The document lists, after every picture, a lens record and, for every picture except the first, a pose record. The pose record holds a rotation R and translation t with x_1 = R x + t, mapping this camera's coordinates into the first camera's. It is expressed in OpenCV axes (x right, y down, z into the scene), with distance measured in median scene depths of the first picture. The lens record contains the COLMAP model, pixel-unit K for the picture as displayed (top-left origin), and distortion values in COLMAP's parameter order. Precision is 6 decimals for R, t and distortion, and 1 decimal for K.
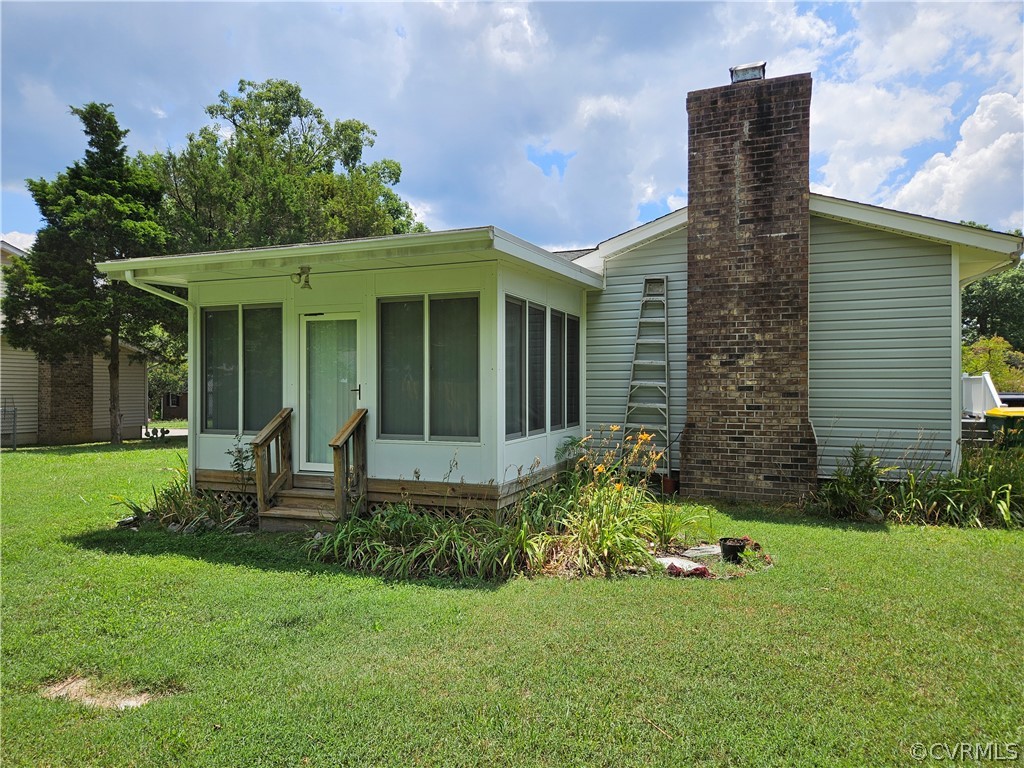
lens RADIAL K [[688.1, 0, 521.9], [0, 688.1, 388.7], [0, 0, 1]] dist [0.022469, -0.021428]
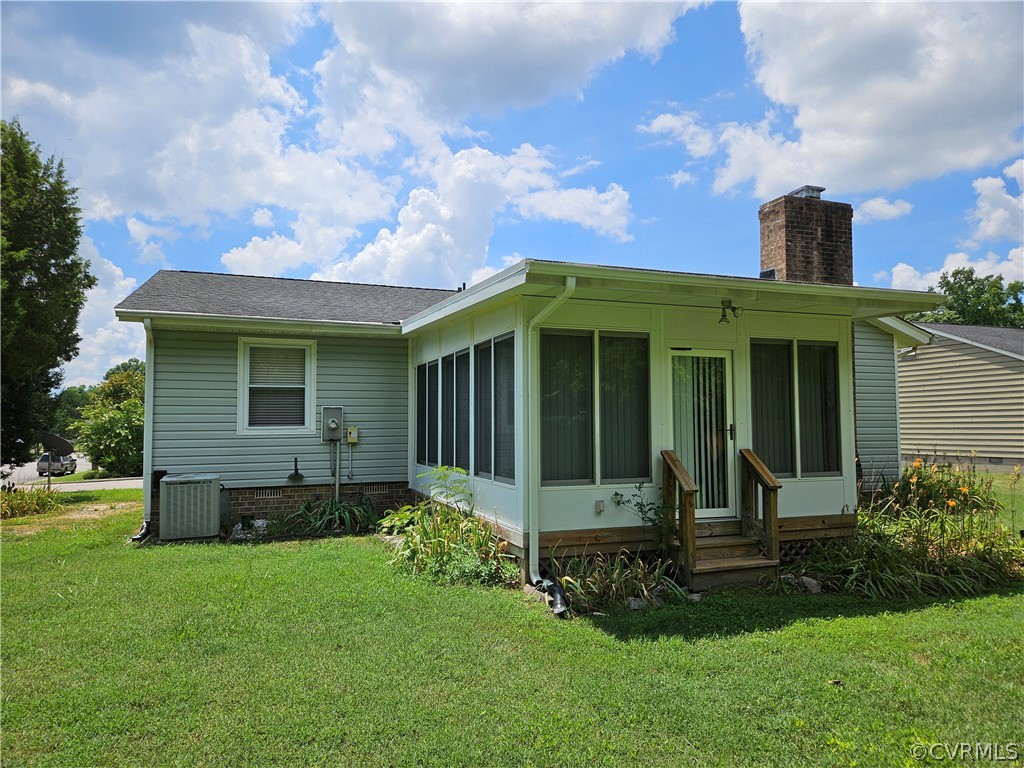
lens RADIAL K [[688.1, 0, 511.5], [0, 688.1, 383.8], [0, 0, 1]] dist [0.022469, -0.021428]
pose [[0.736347, 0.041119, 0.675354, -0.870838], [0.007371, 0.997605, -0.068776, 0.001268], [-0.676564, 0.055621, 0.734280, 0.379726]]
